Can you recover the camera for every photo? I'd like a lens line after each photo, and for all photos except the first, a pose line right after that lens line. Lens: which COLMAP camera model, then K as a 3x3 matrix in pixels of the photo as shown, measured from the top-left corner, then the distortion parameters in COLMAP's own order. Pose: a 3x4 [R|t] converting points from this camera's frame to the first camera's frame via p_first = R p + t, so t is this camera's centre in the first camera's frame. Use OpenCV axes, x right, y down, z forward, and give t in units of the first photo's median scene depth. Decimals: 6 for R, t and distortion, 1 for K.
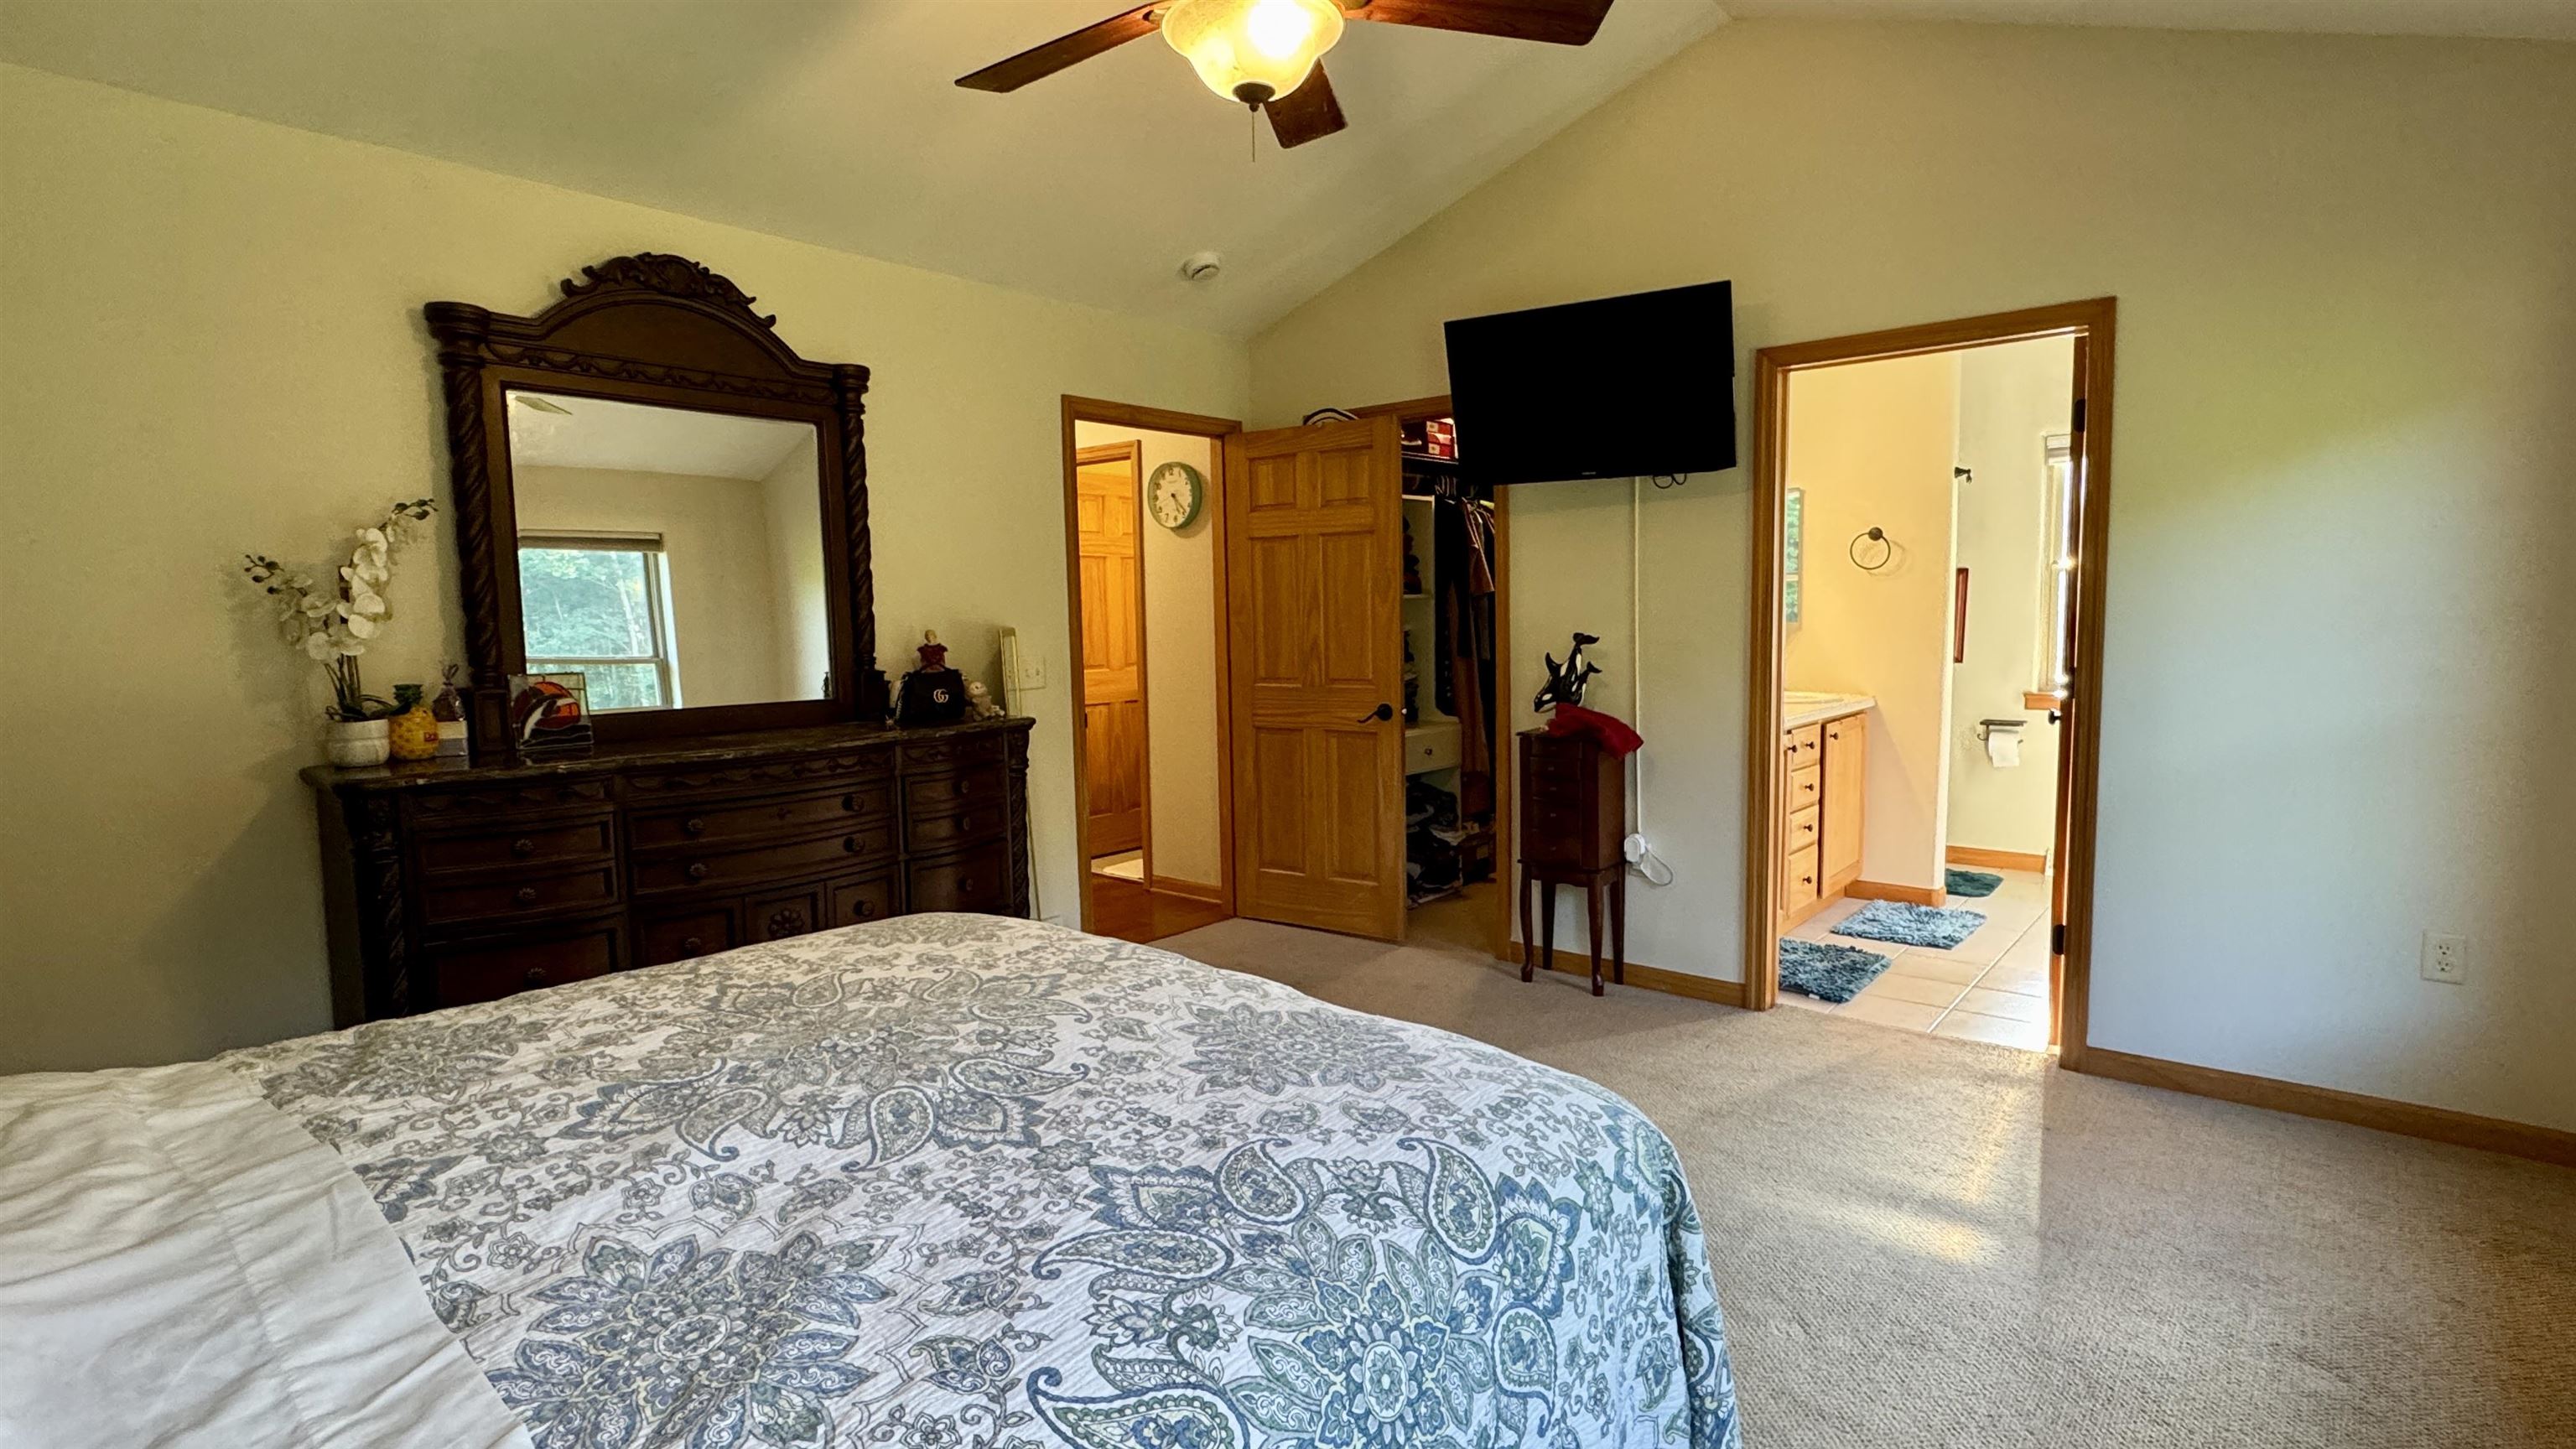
lens RADIAL K [[1244.1, 0, 1286.0], [0, 1244.1, 728.8], [0, 0, 1]] dist [-0.000742, -0.000043]
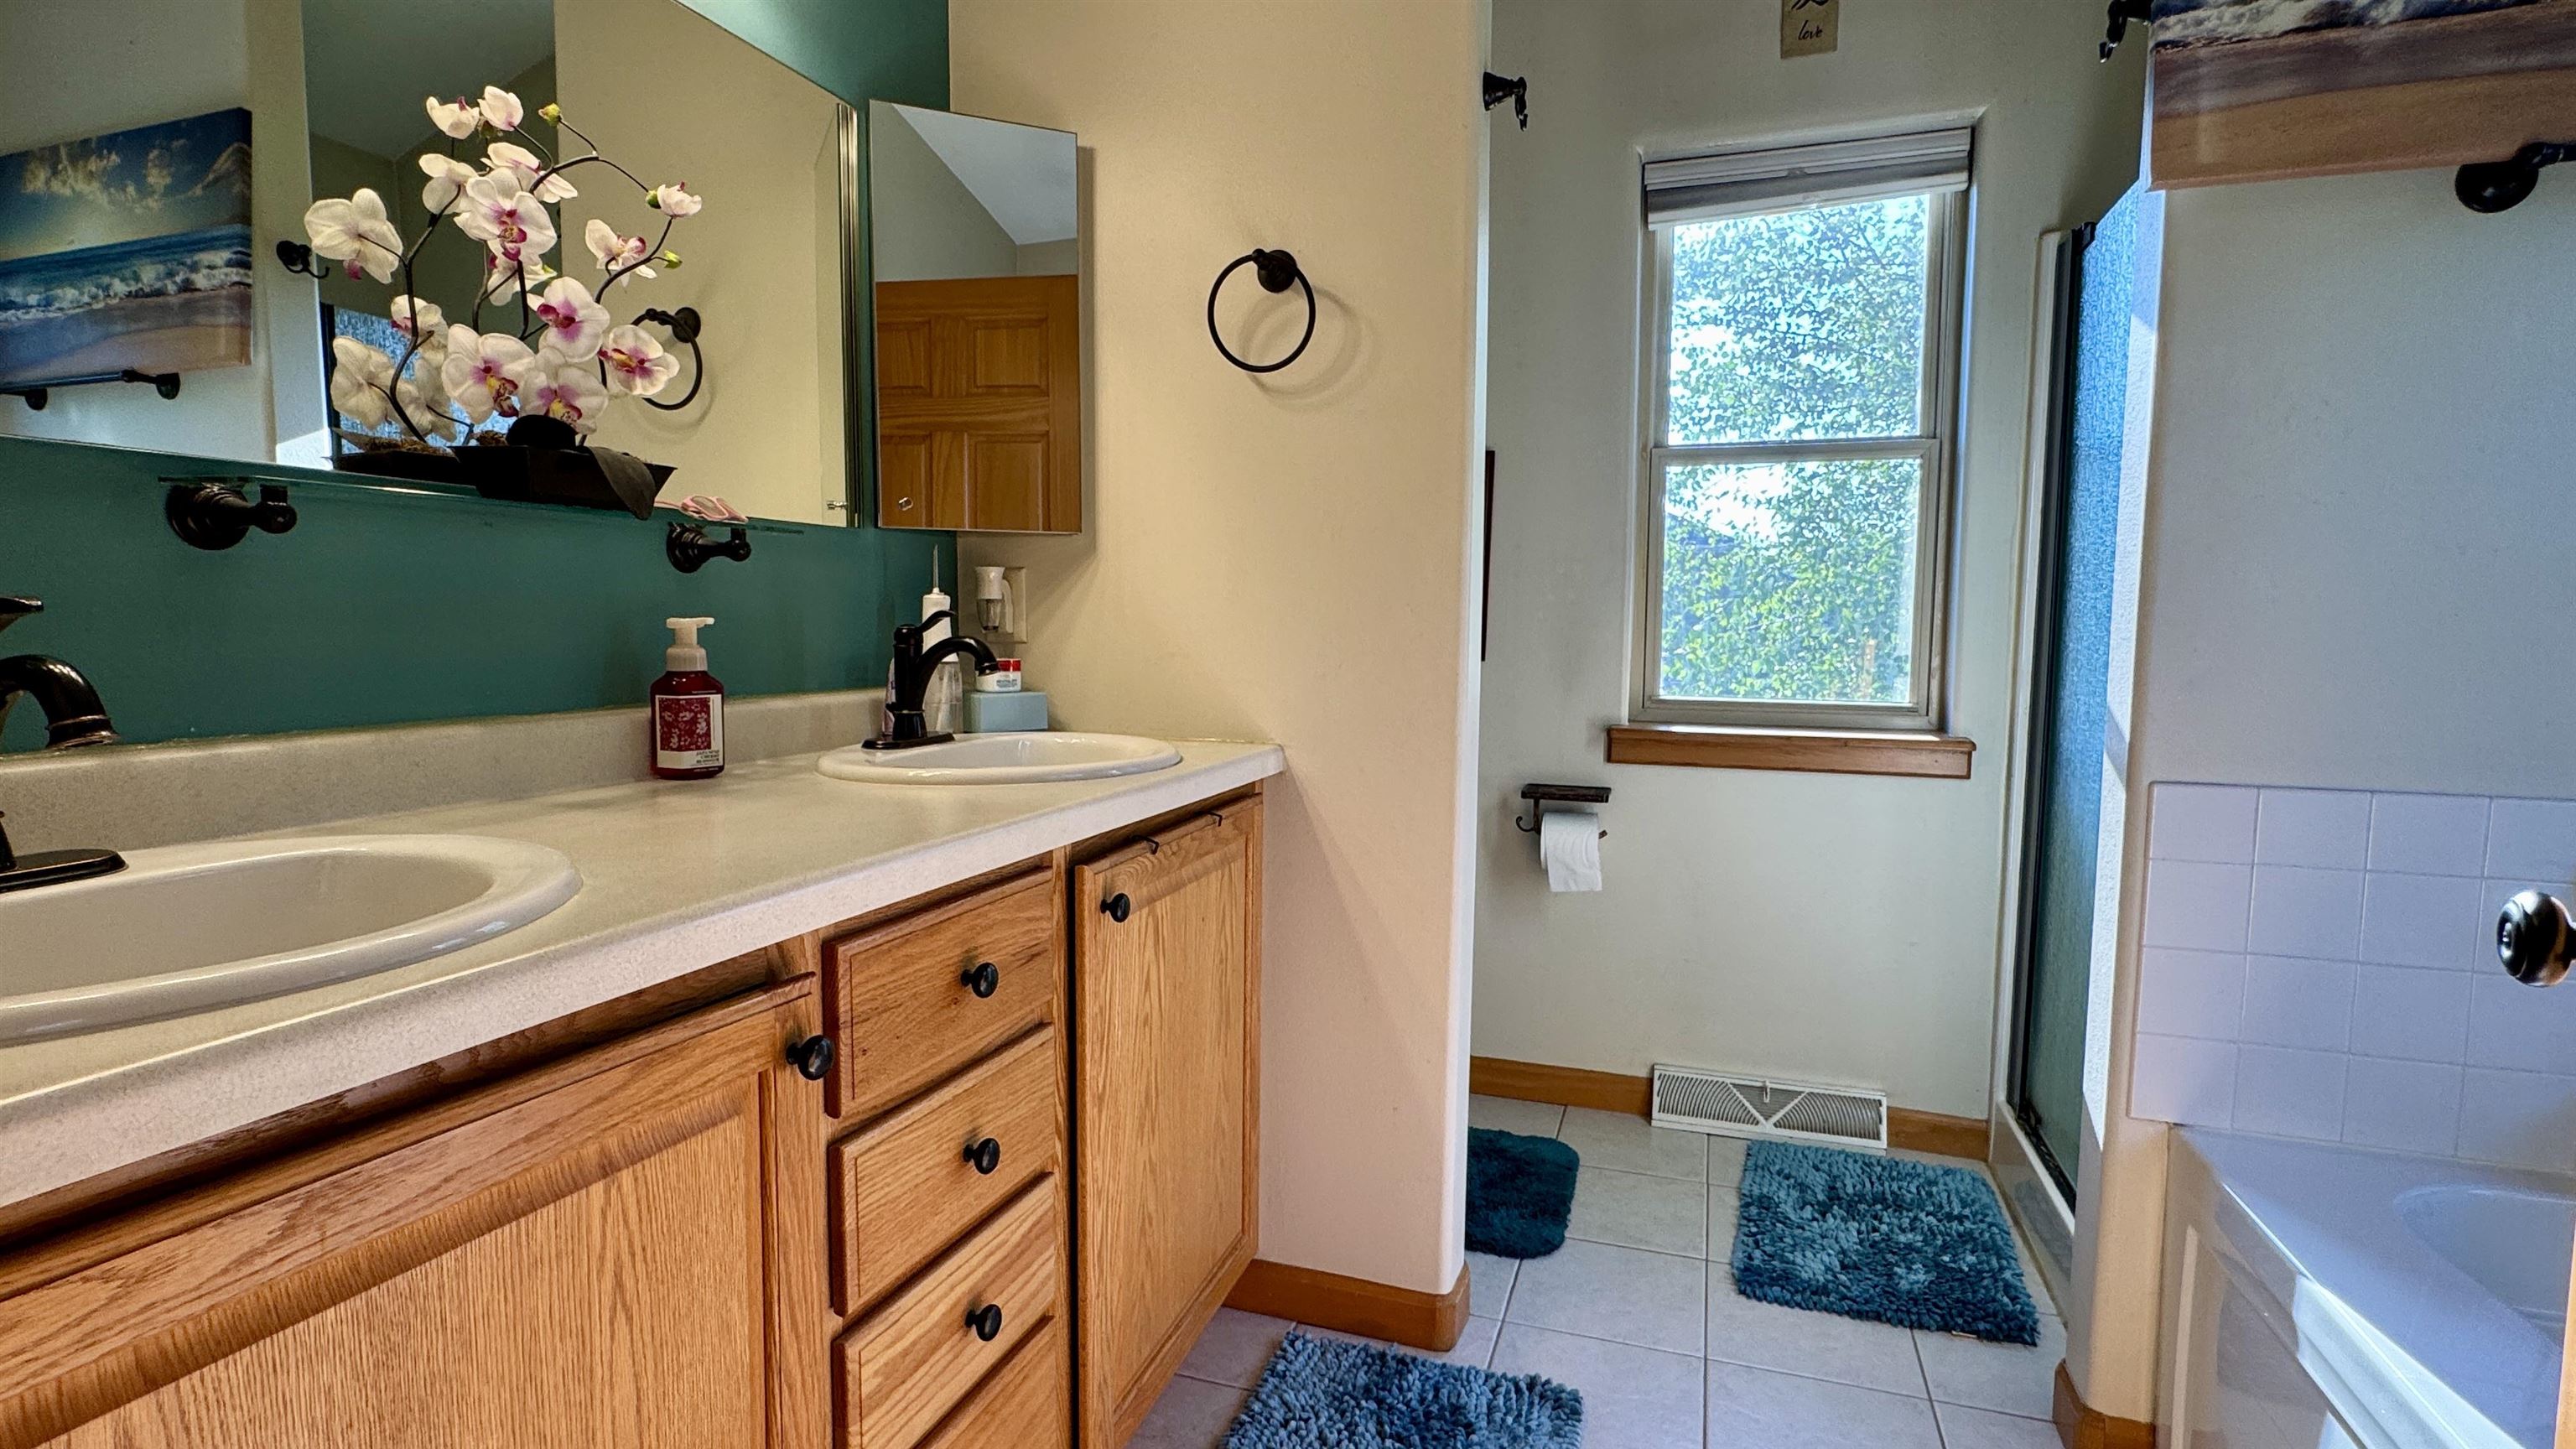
lens RADIAL K [[1244.0, 0, 1285.4], [0, 1244.0, 725.3], [0, 0, 1]] dist [0.000024, -0.000002]
pose [[0.934461, -0.004865, 0.356032, 0.355797], [0.011467, 0.999799, -0.016435, -0.026947], [-0.355880, 0.019440, 0.934329, 0.686820]]
